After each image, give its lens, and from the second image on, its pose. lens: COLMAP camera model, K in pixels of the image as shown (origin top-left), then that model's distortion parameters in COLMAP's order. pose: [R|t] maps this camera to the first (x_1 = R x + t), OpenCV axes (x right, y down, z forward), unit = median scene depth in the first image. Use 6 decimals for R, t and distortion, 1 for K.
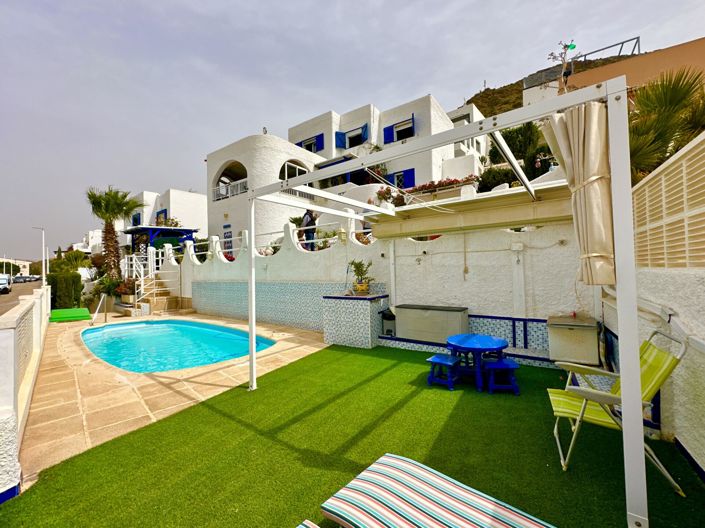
lens RADIAL K [[300.3, 0, 352.9], [0, 300.3, 265.1], [0, 0, 1]] dist [-0.003239, 0.000043]
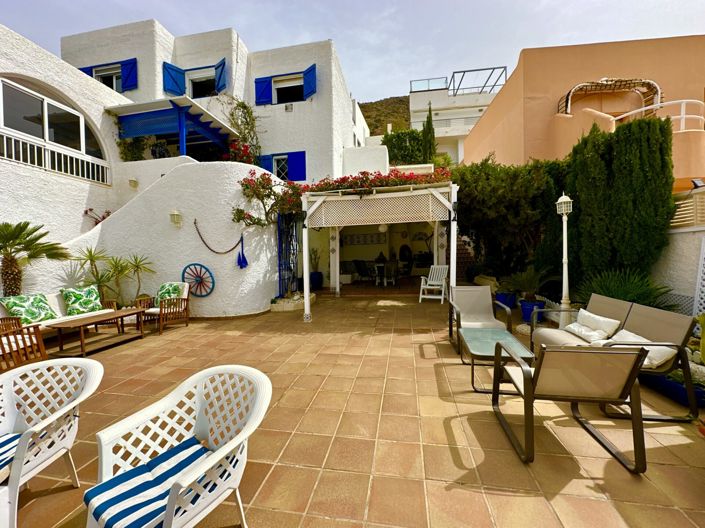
lens RADIAL K [[282.6, 0, 352.5], [0, 282.6, 265.1], [0, 0, 1]] dist [-0.004142, 0.000639]
pose [[0.904137, -0.000222, 0.427242, 0.039461], [-0.011718, 0.999611, 0.025317, -0.099605], [-0.427081, -0.027897, 0.903783, 0.419091]]
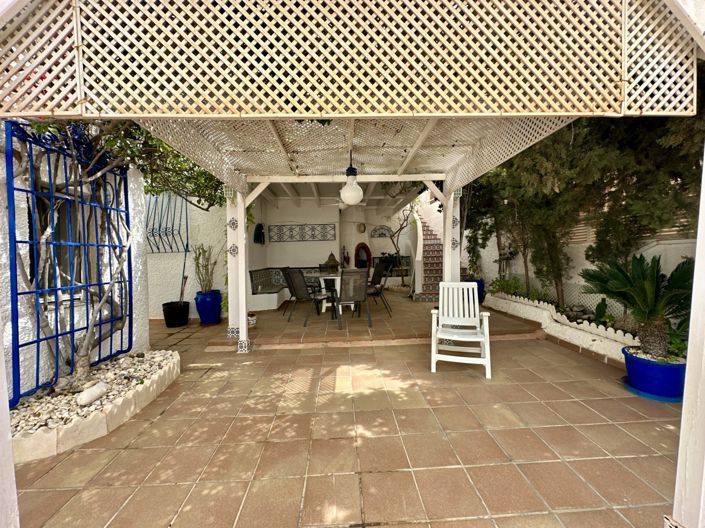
lens RADIAL K [[282.6, 0, 355.1], [0, 282.6, 266.6], [0, 0, 1]] dist [-0.004142, 0.000639]
pose [[0.780947, -0.002099, 0.624594, 0.158076], [-0.017094, 0.999548, 0.024732, -0.106100], [-0.624363, -0.029991, 0.780558, 0.647331]]
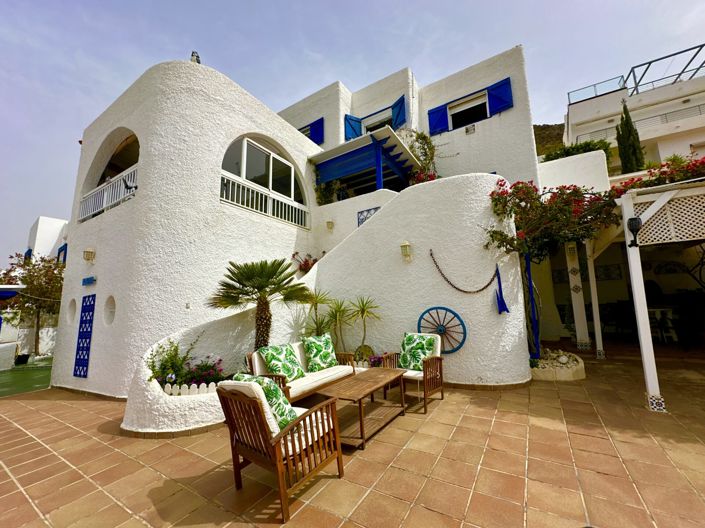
lens RADIAL K [[282.6, 0, 351.5], [0, 282.6, 264.6], [0, 0, 1]] dist [-0.004142, 0.000639]
pose [[0.998433, 0.010611, 0.054946, -0.080447], [-0.003026, 0.990658, -0.136335, -0.093400], [-0.055880, 0.135955, 0.989138, 0.558201]]
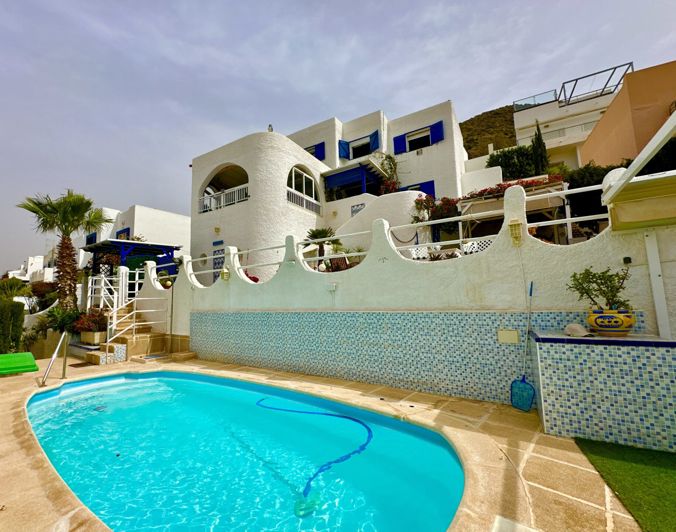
lens RADIAL K [[302.0, 0, 321.6], [0, 302.0, 267.9], [0, 0, 1]] dist [-0.003493, 0.000416]
pose [[0.998392, 0.003518, 0.056585, -0.175494], [0.001677, 0.995803, -0.091512, 0.010762], [-0.056670, 0.091459, 0.994195, 0.175016]]
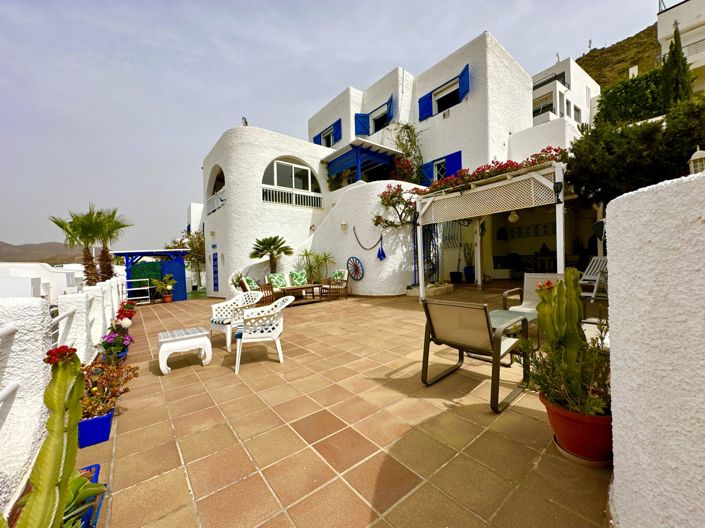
lens RADIAL K [[282.6, 0, 353.2], [0, 282.6, 265.0], [0, 0, 1]] dist [-0.004142, 0.000639]
pose [[0.961644, 0.001181, -0.274299, 0.150926], [0.007119, 0.999546, 0.029263, -0.090840], [0.274209, -0.030093, 0.961199, 0.331210]]
